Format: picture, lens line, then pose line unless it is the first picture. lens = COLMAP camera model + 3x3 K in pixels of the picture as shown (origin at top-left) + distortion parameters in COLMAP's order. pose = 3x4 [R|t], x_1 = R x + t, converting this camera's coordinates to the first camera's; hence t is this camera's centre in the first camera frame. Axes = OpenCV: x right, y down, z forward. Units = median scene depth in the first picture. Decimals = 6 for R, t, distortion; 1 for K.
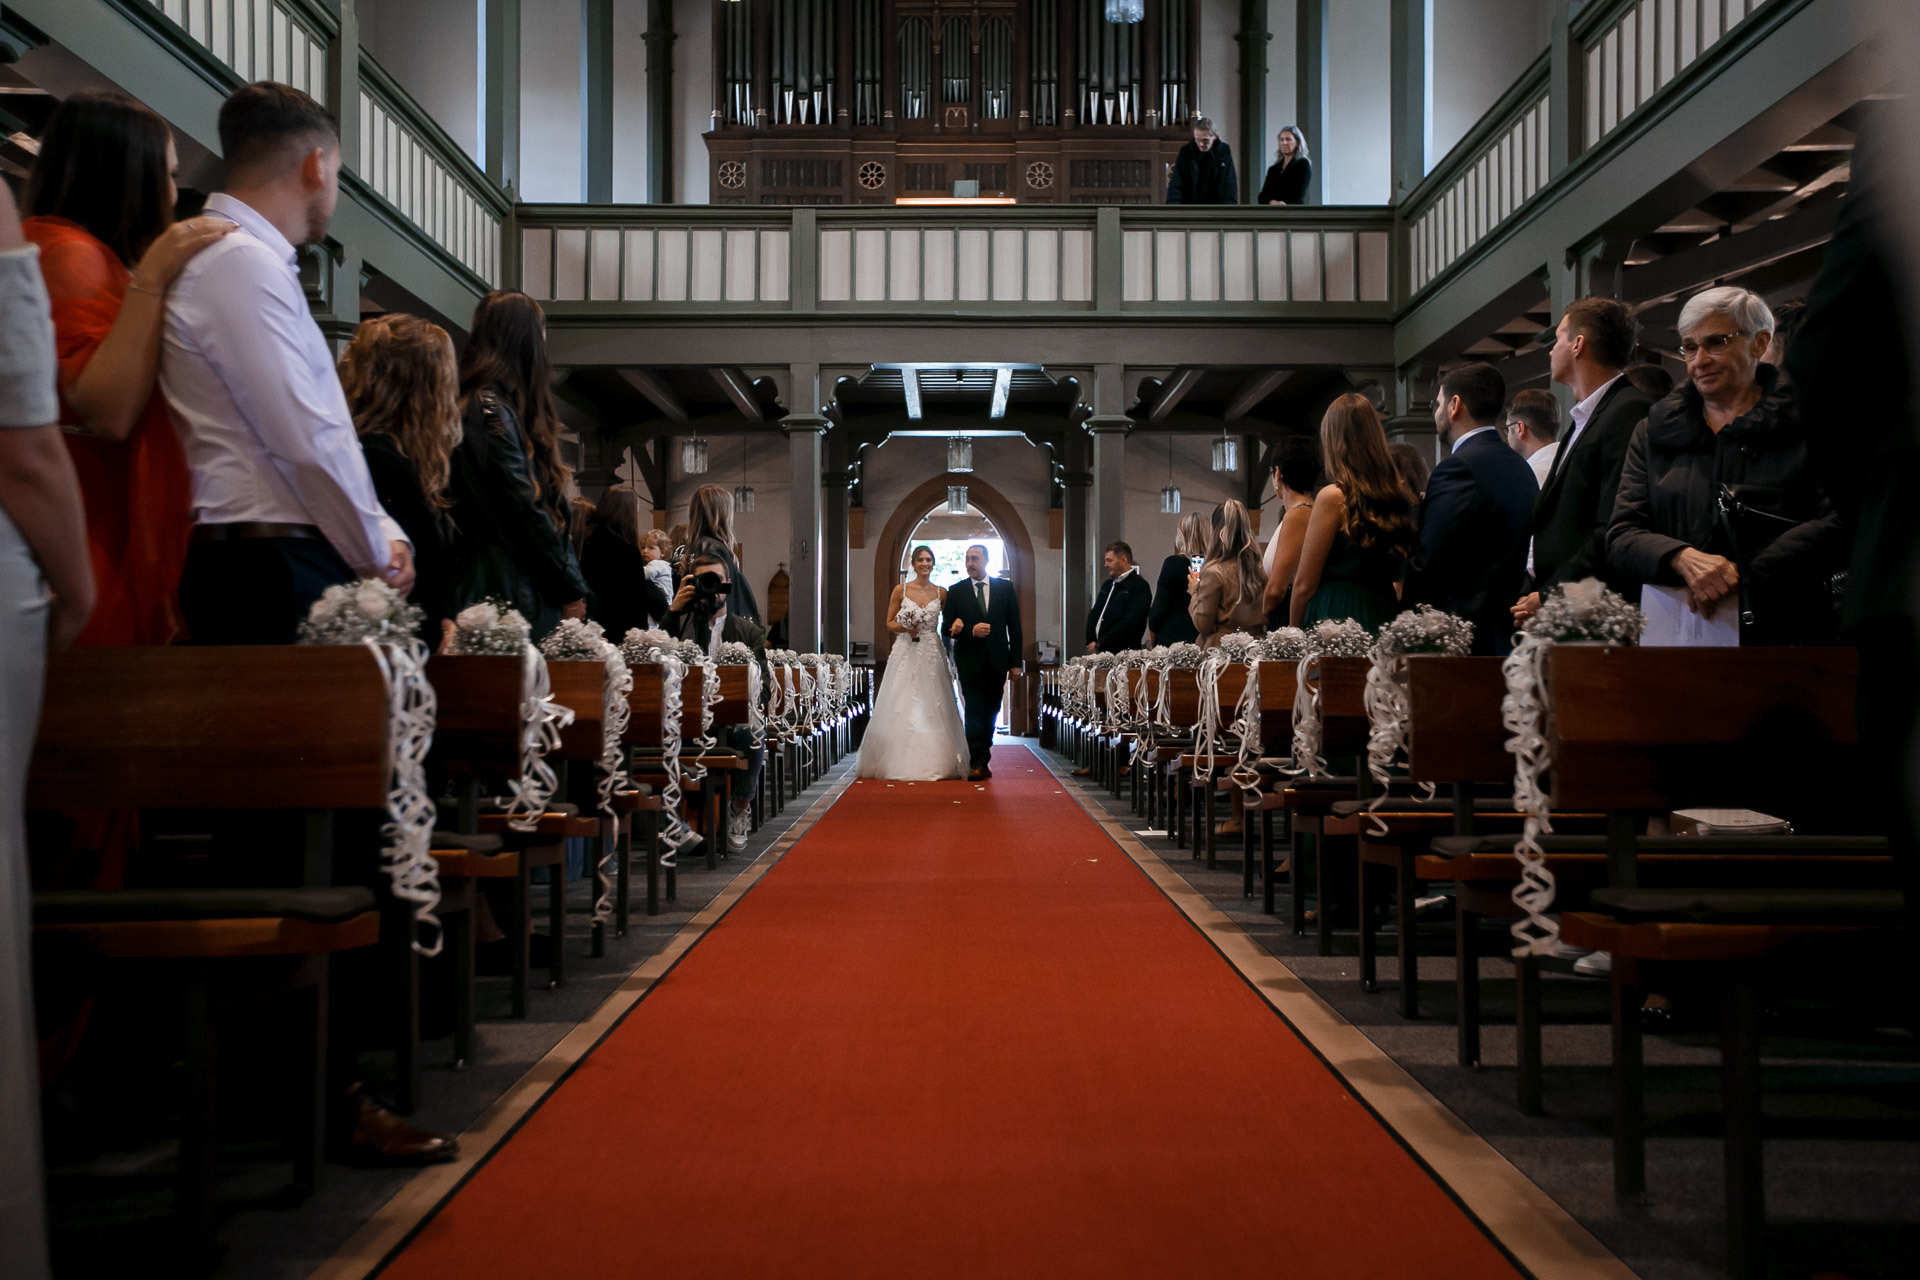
lens RADIAL K [[1844.6, 0, 977.8], [0, 1844.6, 640.6], [0, 0, 1]] dist [0.068156, 0.000000]
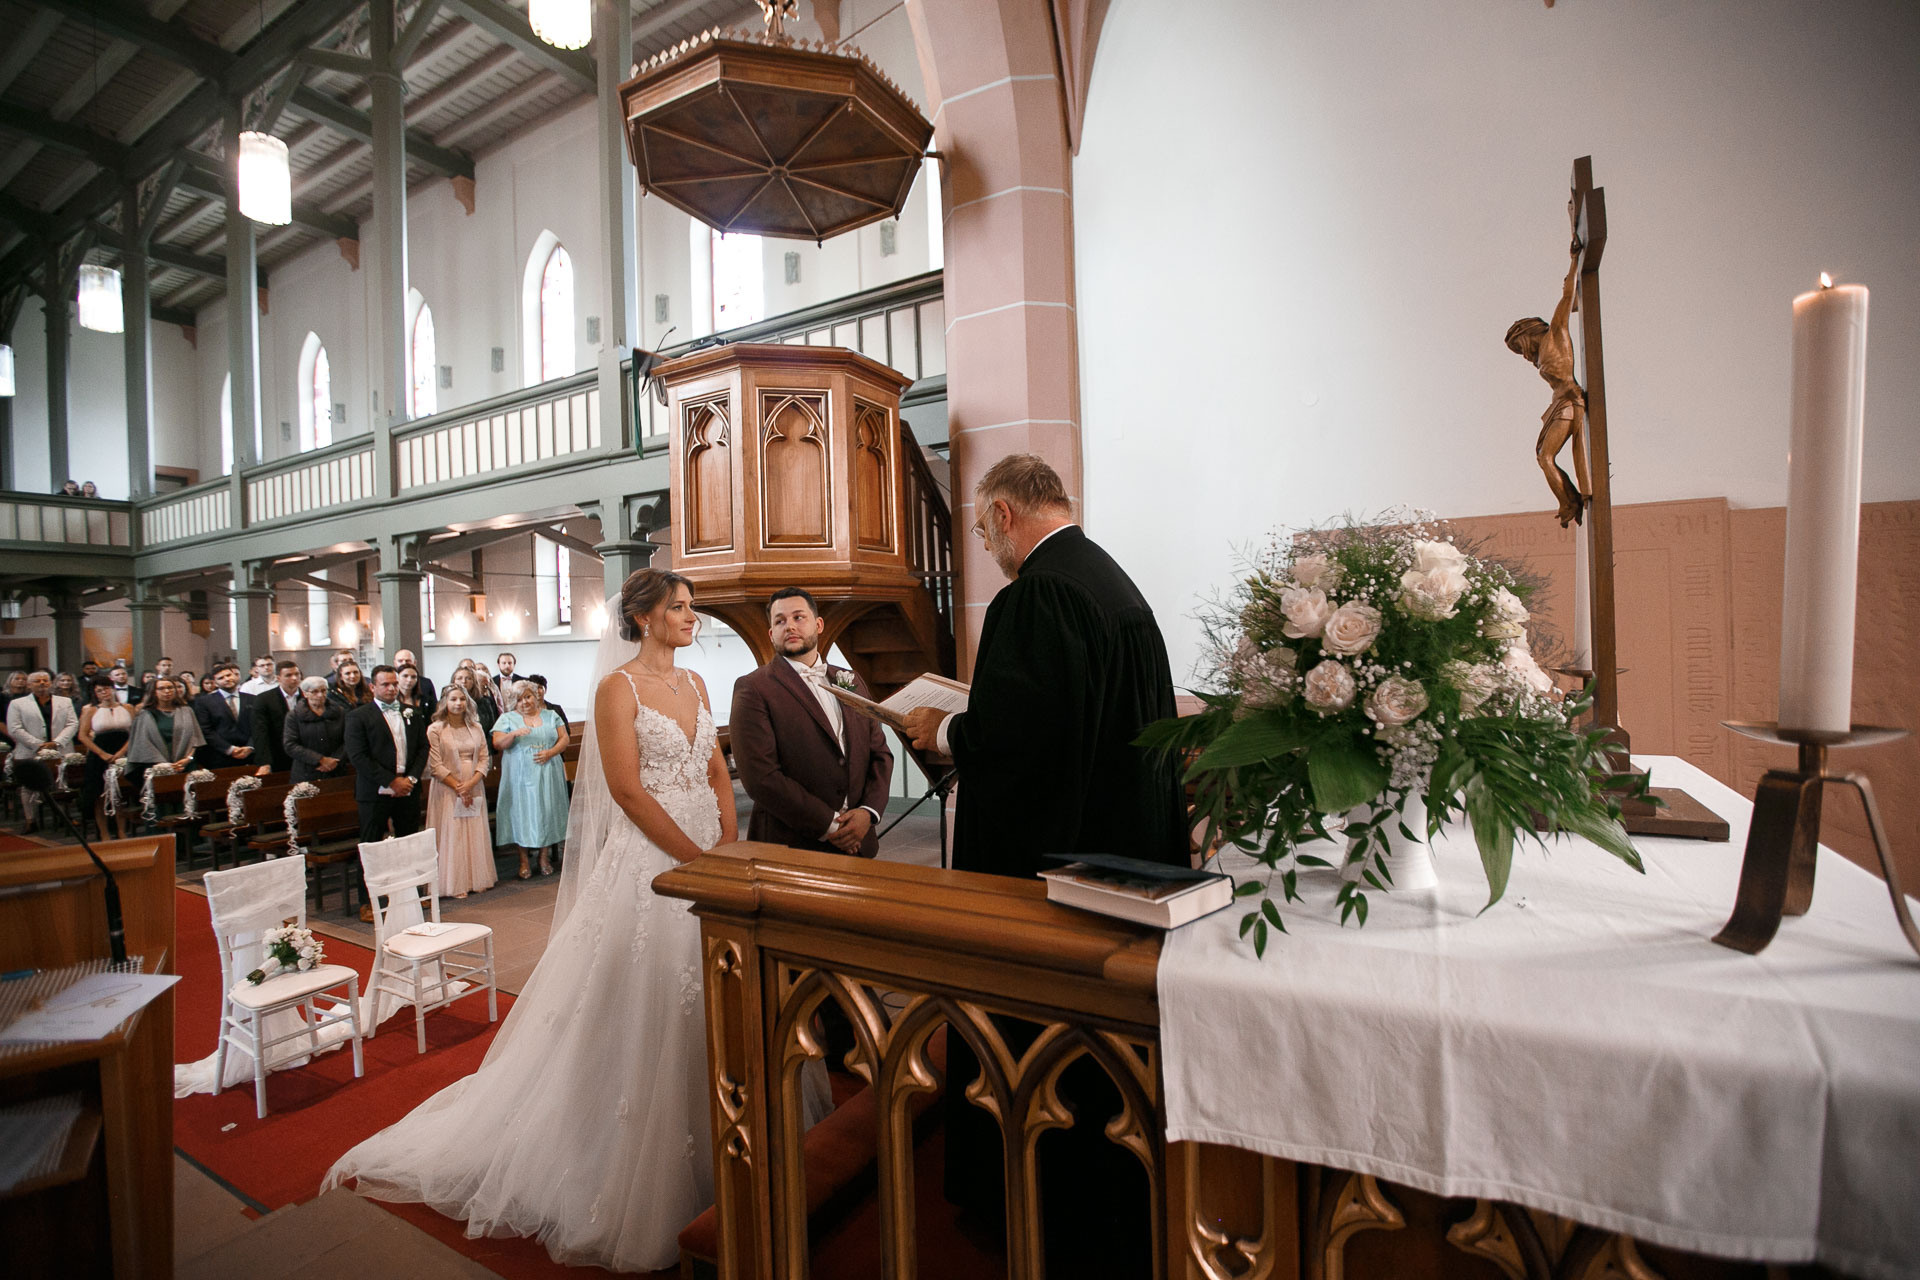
lens RADIAL K [[893.6, 0, 947.1], [0, 893.6, 639.2], [0, 0, 1]] dist [-0.031868, 0.004039]
pose [[0.526150, -0.022992, 0.850081, -0.294629], [0.023675, 0.999643, 0.012383, -0.162413], [-0.850062, 0.013610, 0.526506, -0.656669]]
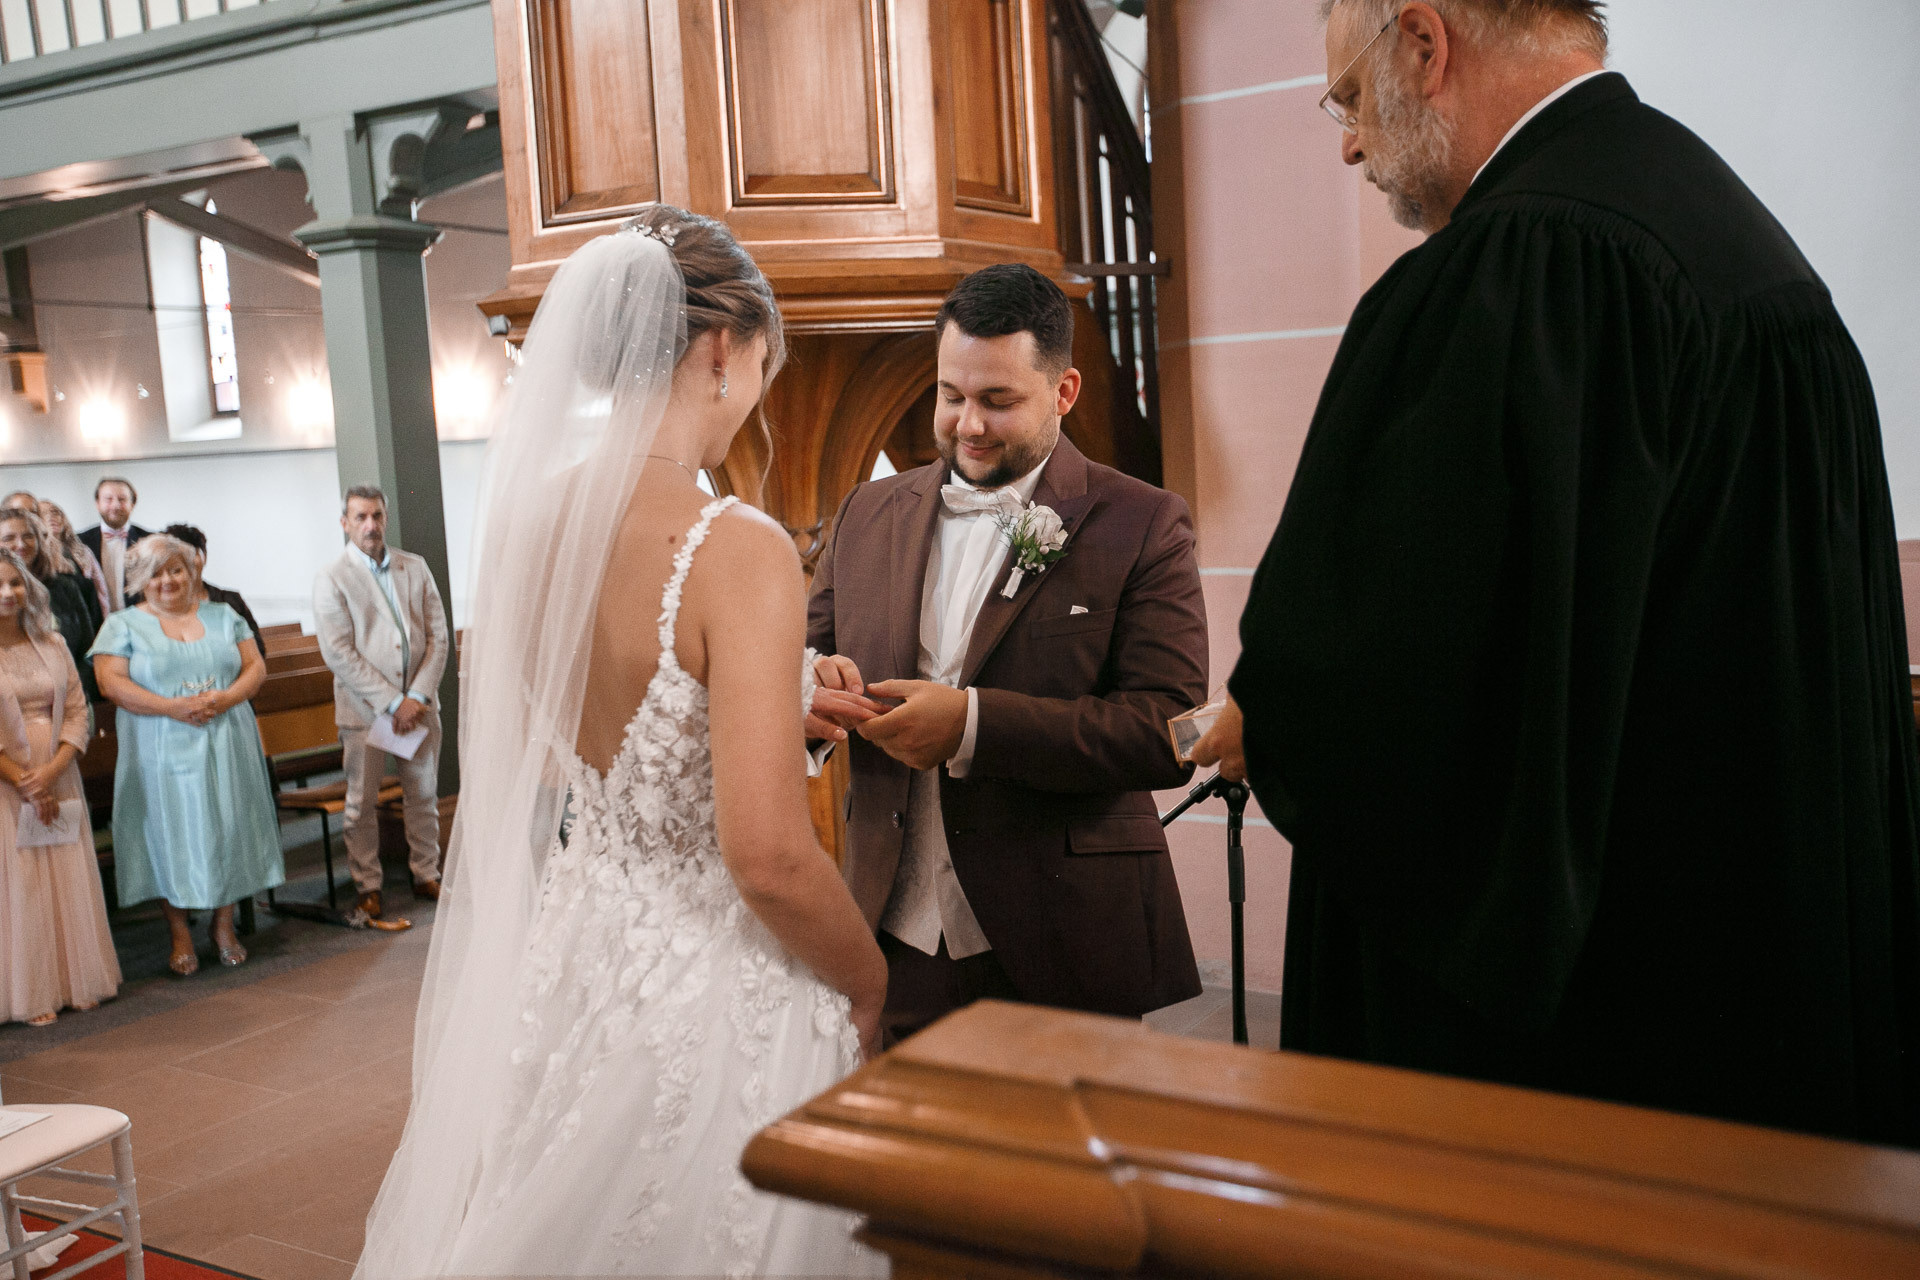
lens RADIAL K [[1844.6, 0, 953.4], [0, 1844.6, 631.2], [0, 0, 1]] dist [0.068156, 0.000000]
pose [[0.551154, -0.117951, 0.826024, -0.250954], [0.042297, 0.992635, 0.113520, -0.157079], [-0.833331, -0.027629, 0.552084, -0.565866]]
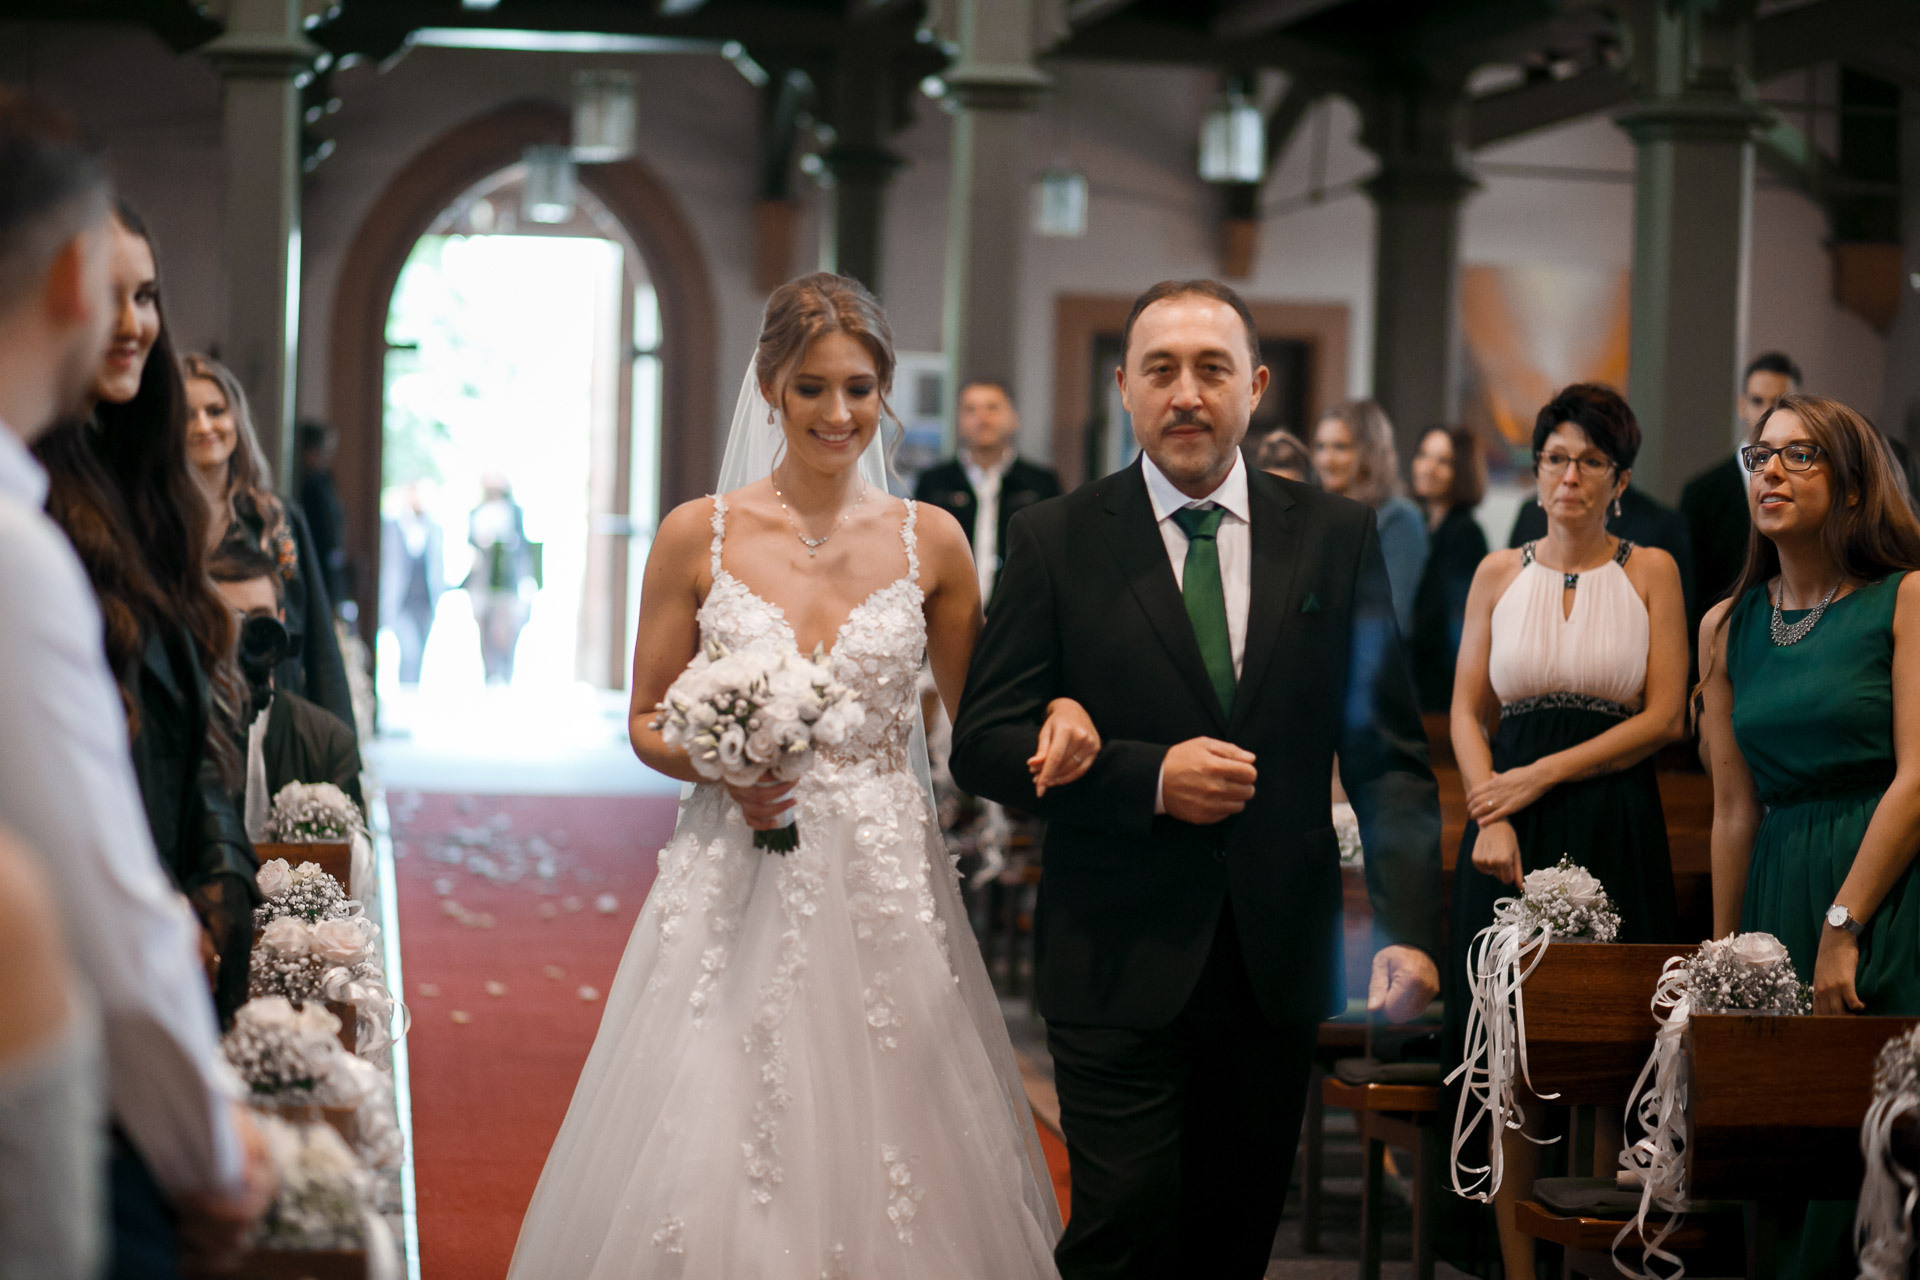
lens RADIAL K [[4529.2, 0, 1005.6], [0, 4529.2, 572.5], [0, 0, 1]] dist [-0.085469, 0.000000]
pose [[0.990969, 0.024828, 0.131774, -0.137528], [-0.030705, 0.998614, 0.042752, -0.118462], [-0.130530, -0.046412, 0.990357, -0.055399]]
